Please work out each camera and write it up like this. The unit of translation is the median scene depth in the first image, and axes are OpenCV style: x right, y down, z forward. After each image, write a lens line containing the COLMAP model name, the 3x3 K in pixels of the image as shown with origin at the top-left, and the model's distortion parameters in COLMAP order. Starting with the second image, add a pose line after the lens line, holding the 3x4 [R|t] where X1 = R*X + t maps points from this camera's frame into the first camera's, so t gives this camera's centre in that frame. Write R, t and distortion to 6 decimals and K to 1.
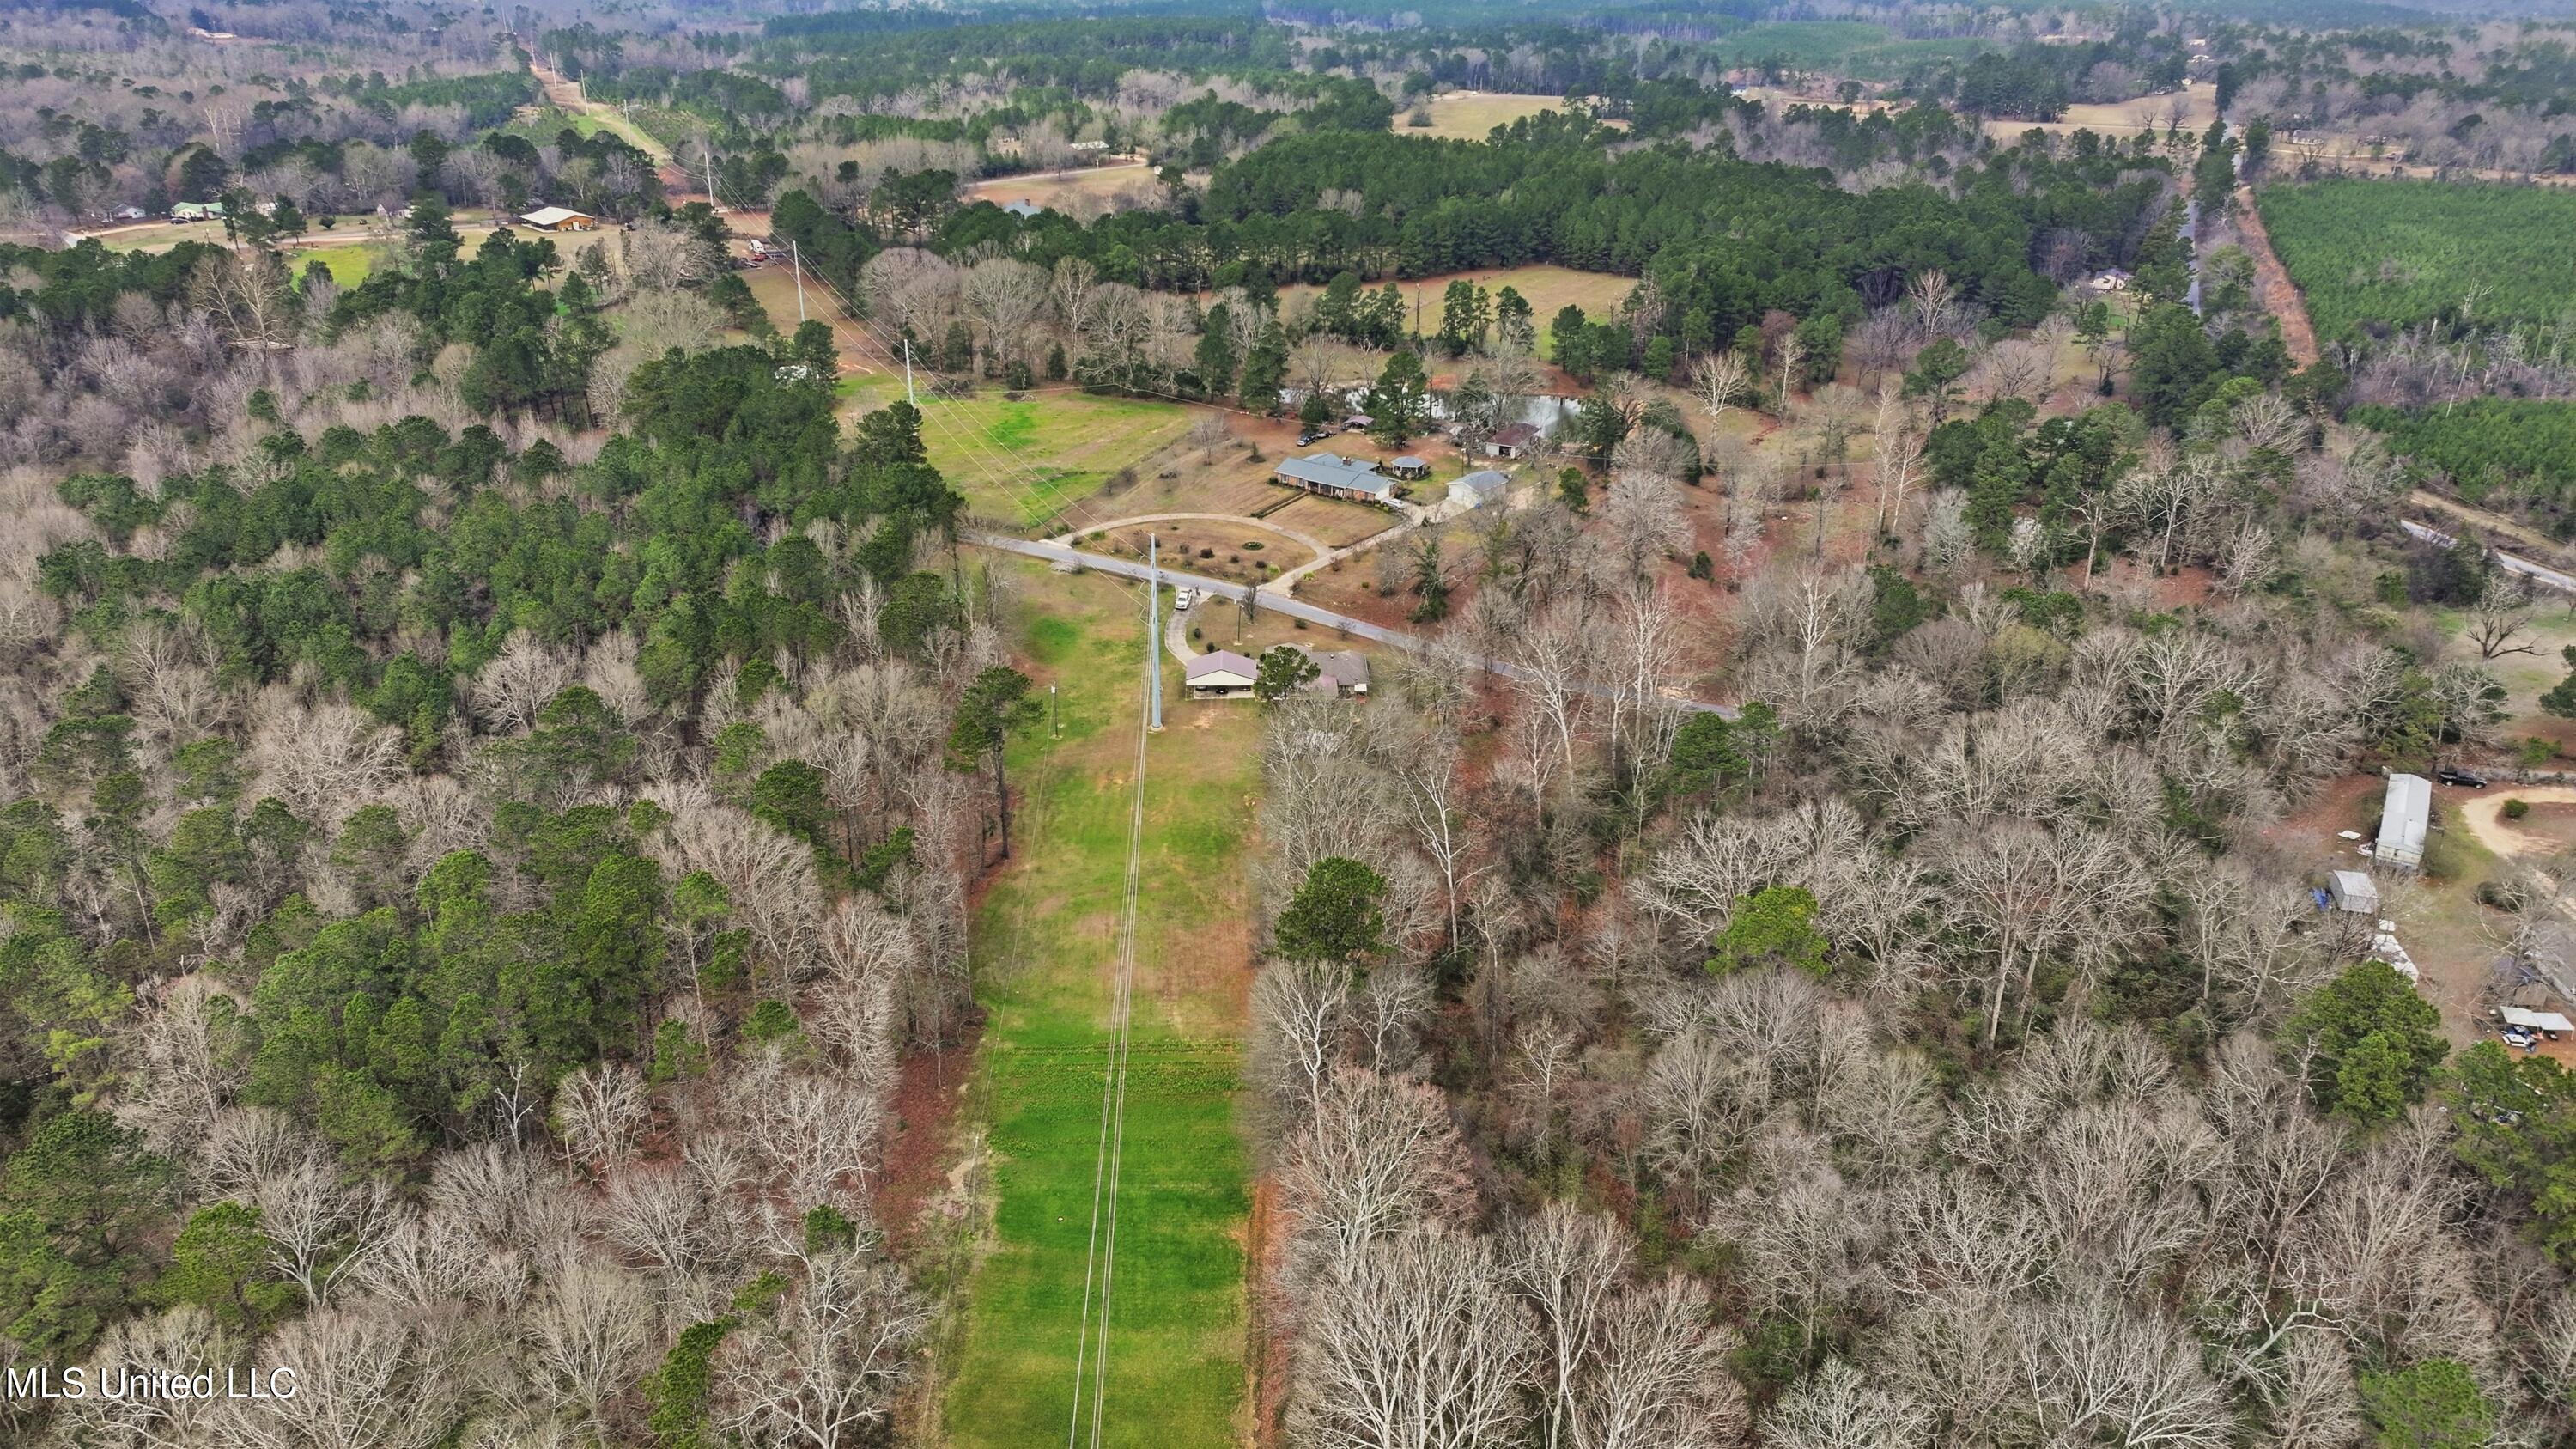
lens RADIAL K [[1817.2, 0, 1283.0], [0, 1817.2, 731.8], [0, 0, 1]] dist [-0.001680, 0.017178]
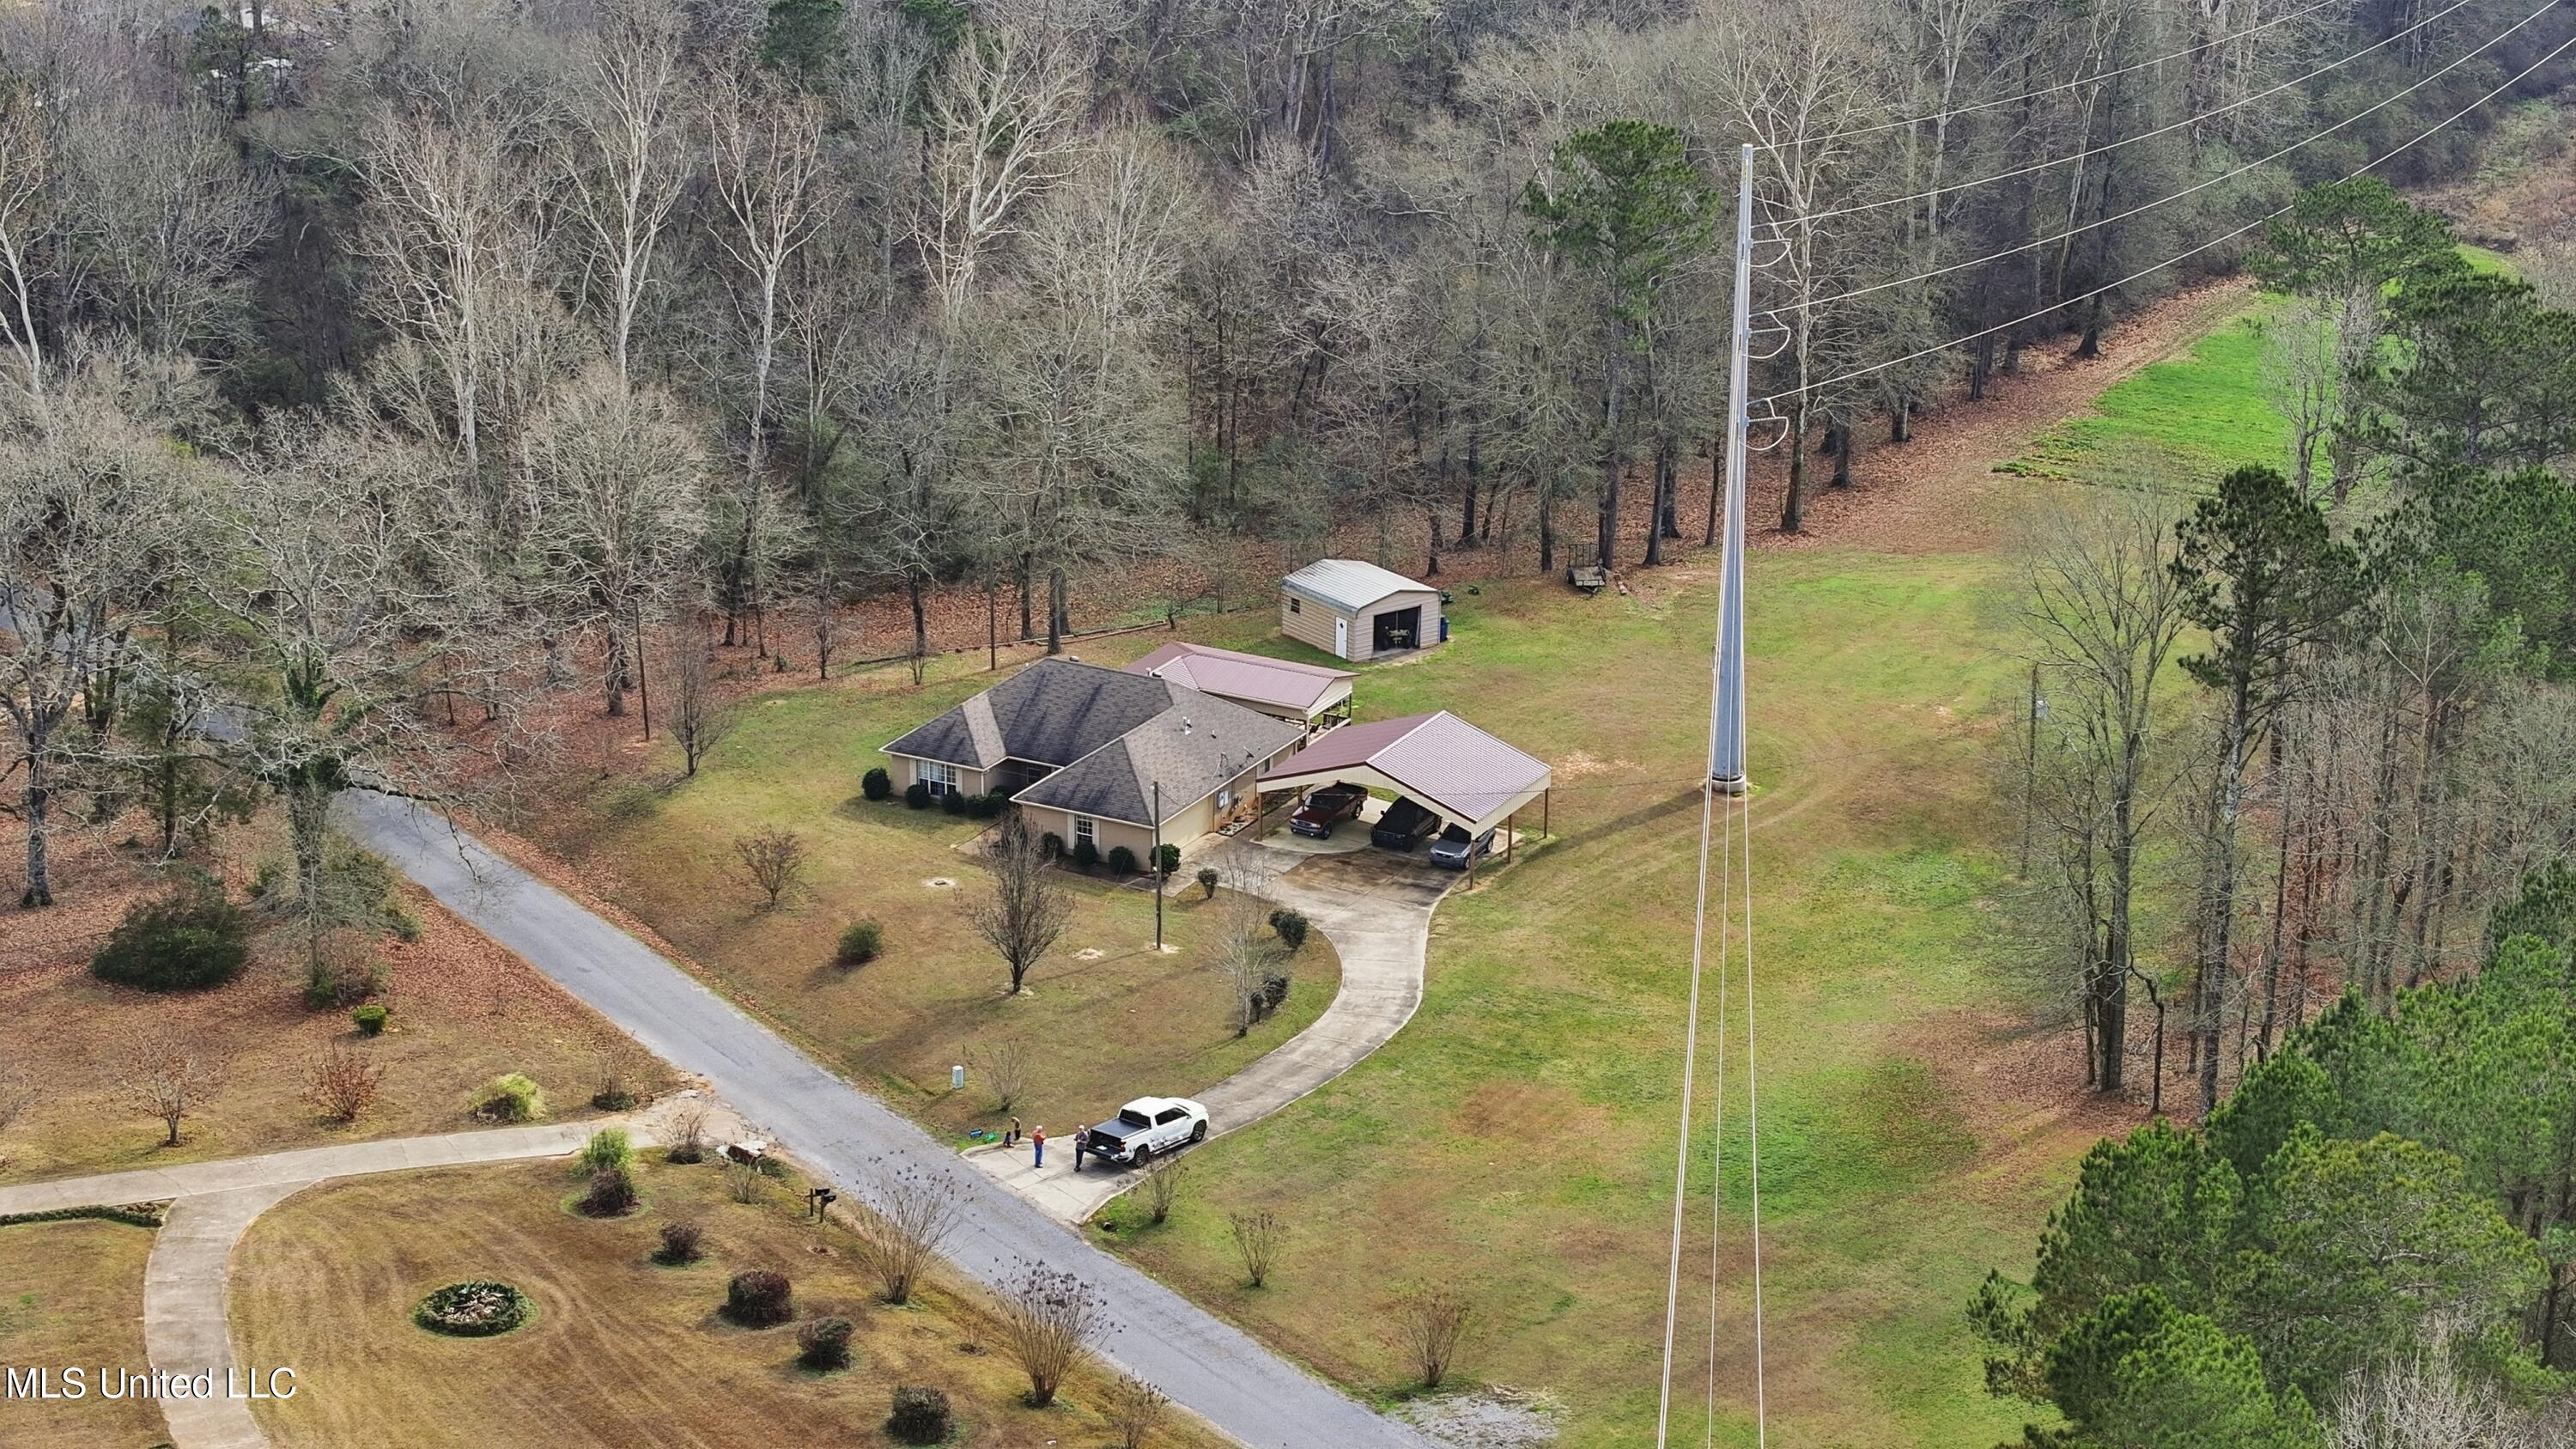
lens RADIAL K [[5149.5, 0, 1274.8], [0, 5149.5, 743.0], [0, 0, 1]] dist [-0.156234, 0.000000]
pose [[-0.873202, -0.174523, 0.455038, -0.256771], [0.193126, 0.733334, 0.651861, -0.381295], [-0.447460, 0.657086, -0.606644, 1.005539]]
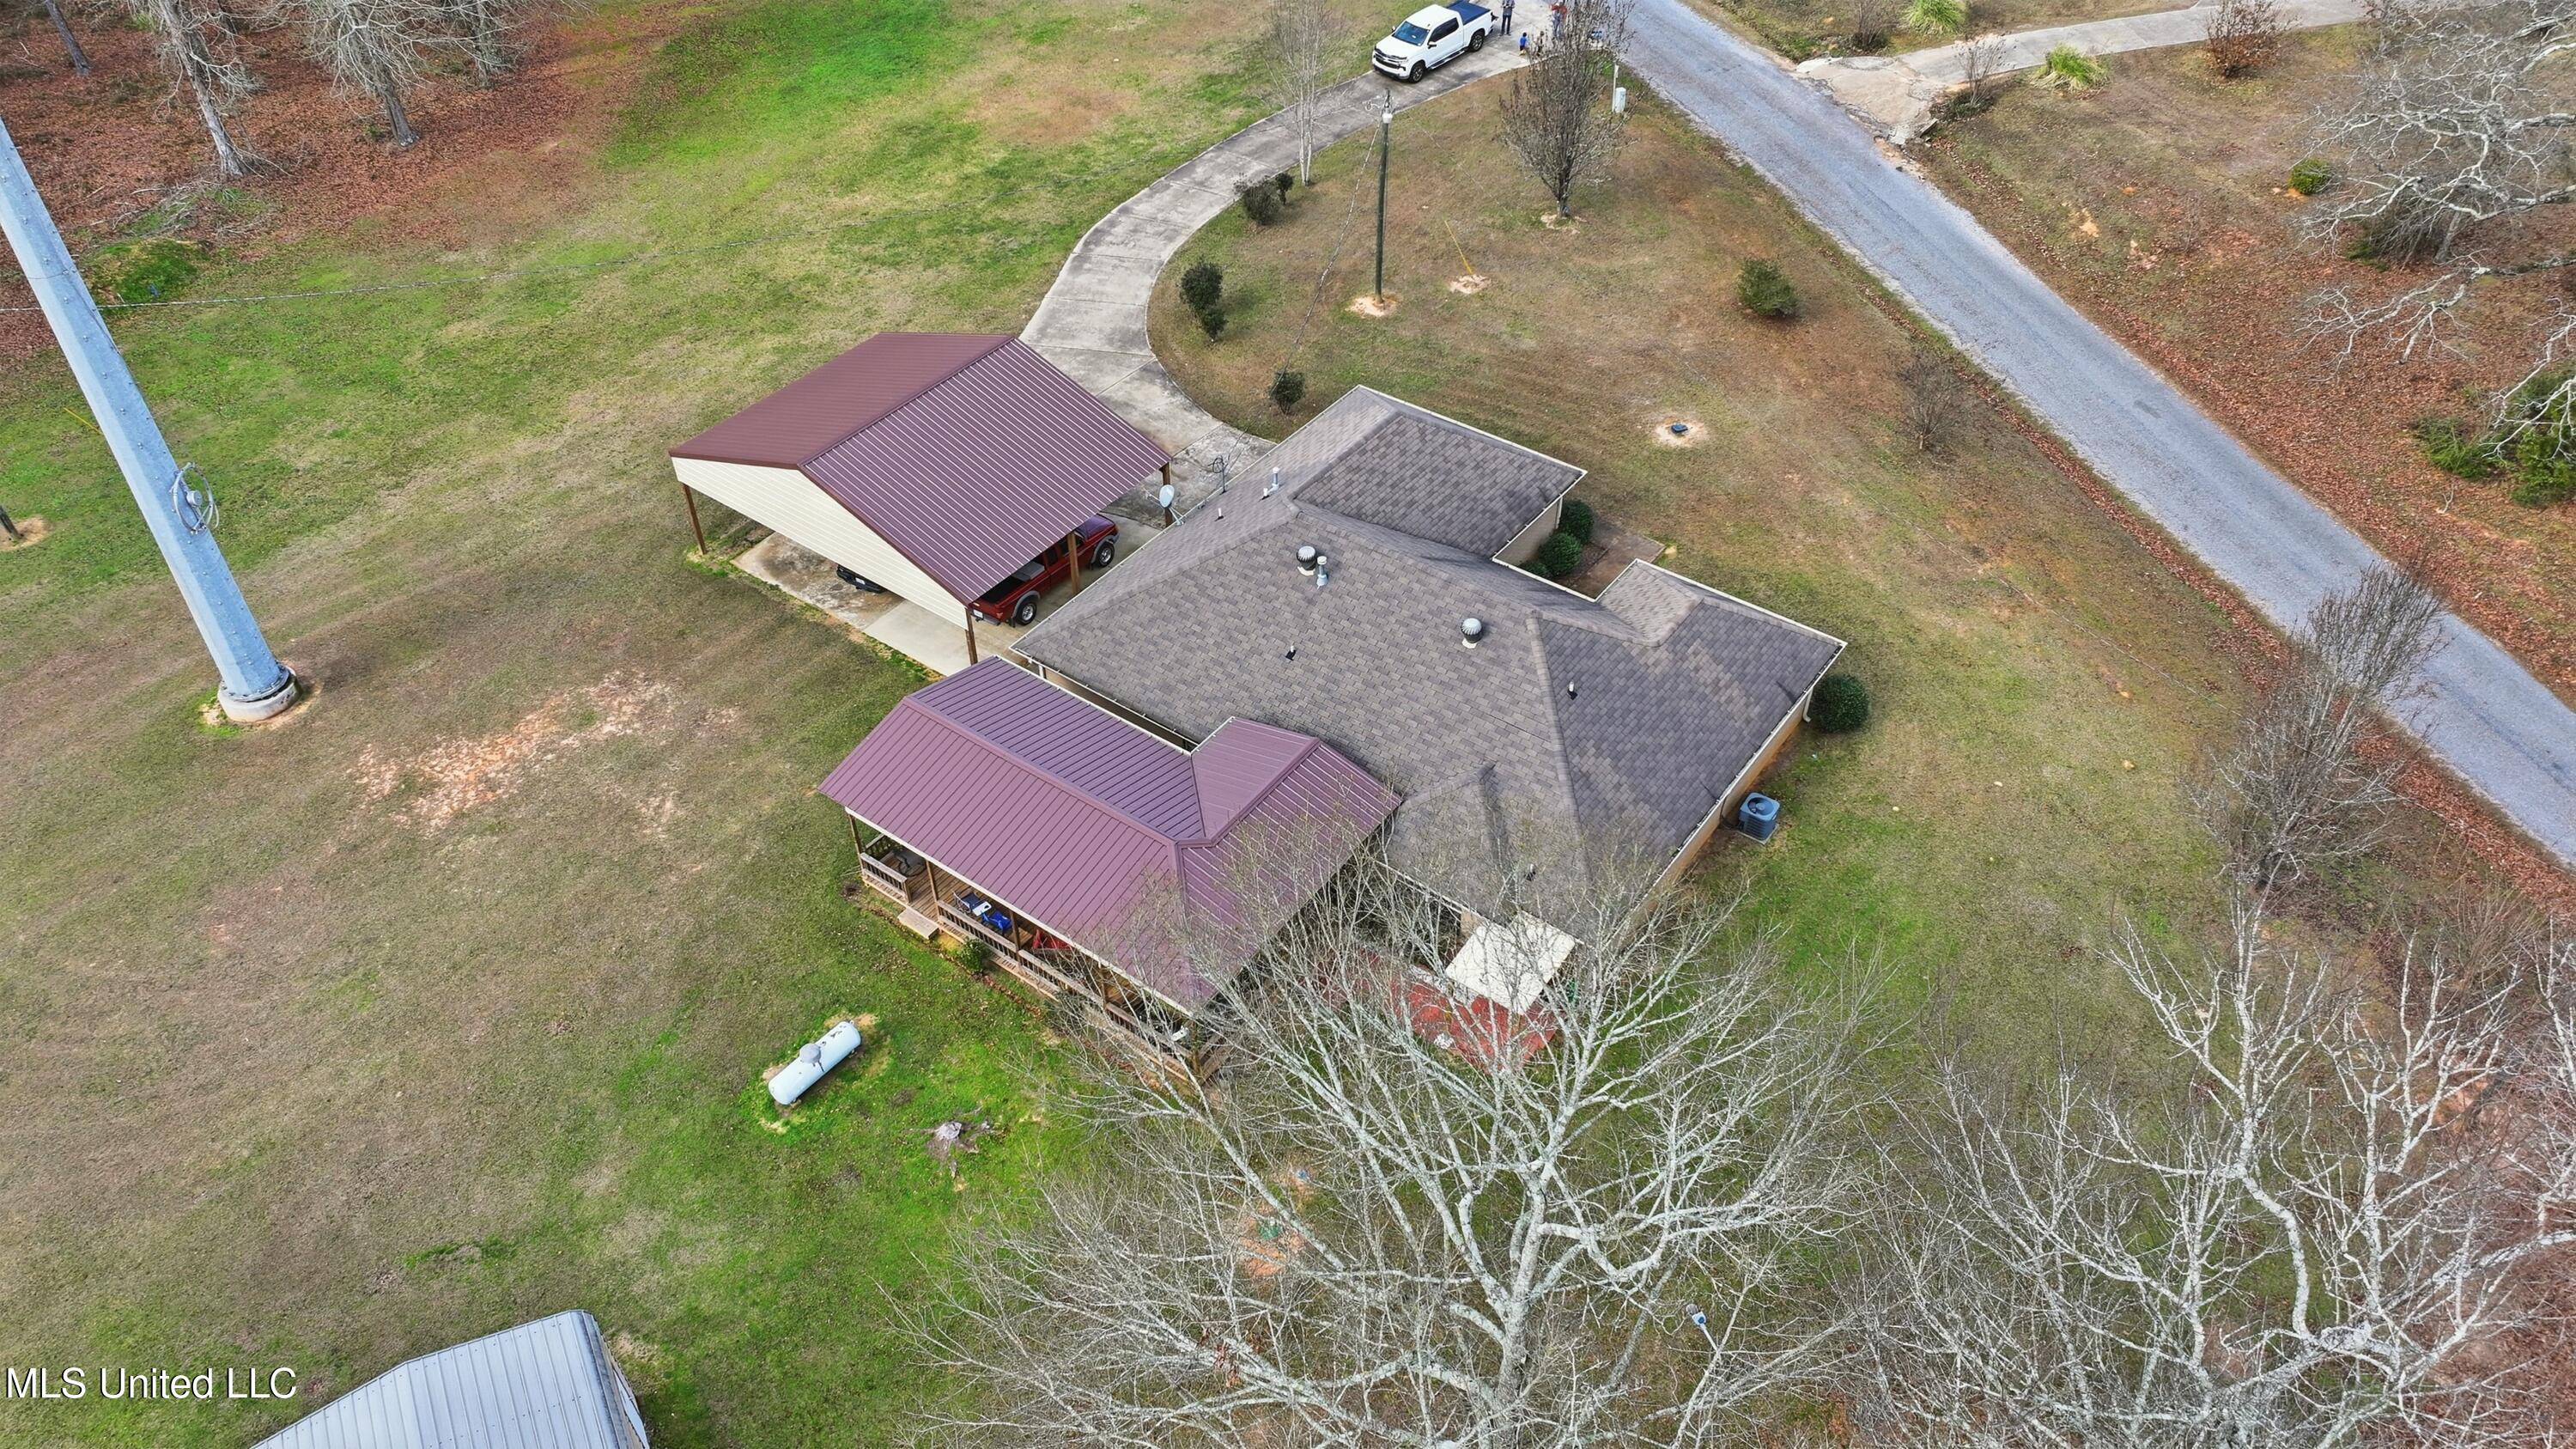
lens RADIAL K [[1817.2, 0, 1290.8], [0, 1817.2, 714.6], [0, 0, 1]] dist [-0.001680, 0.017178]
pose [[0.794110, 0.397082, -0.460125, 0.054205], [-0.246715, 0.902492, 0.353043, -0.054316], [0.555446, -0.166836, 0.814644, 0.590685]]
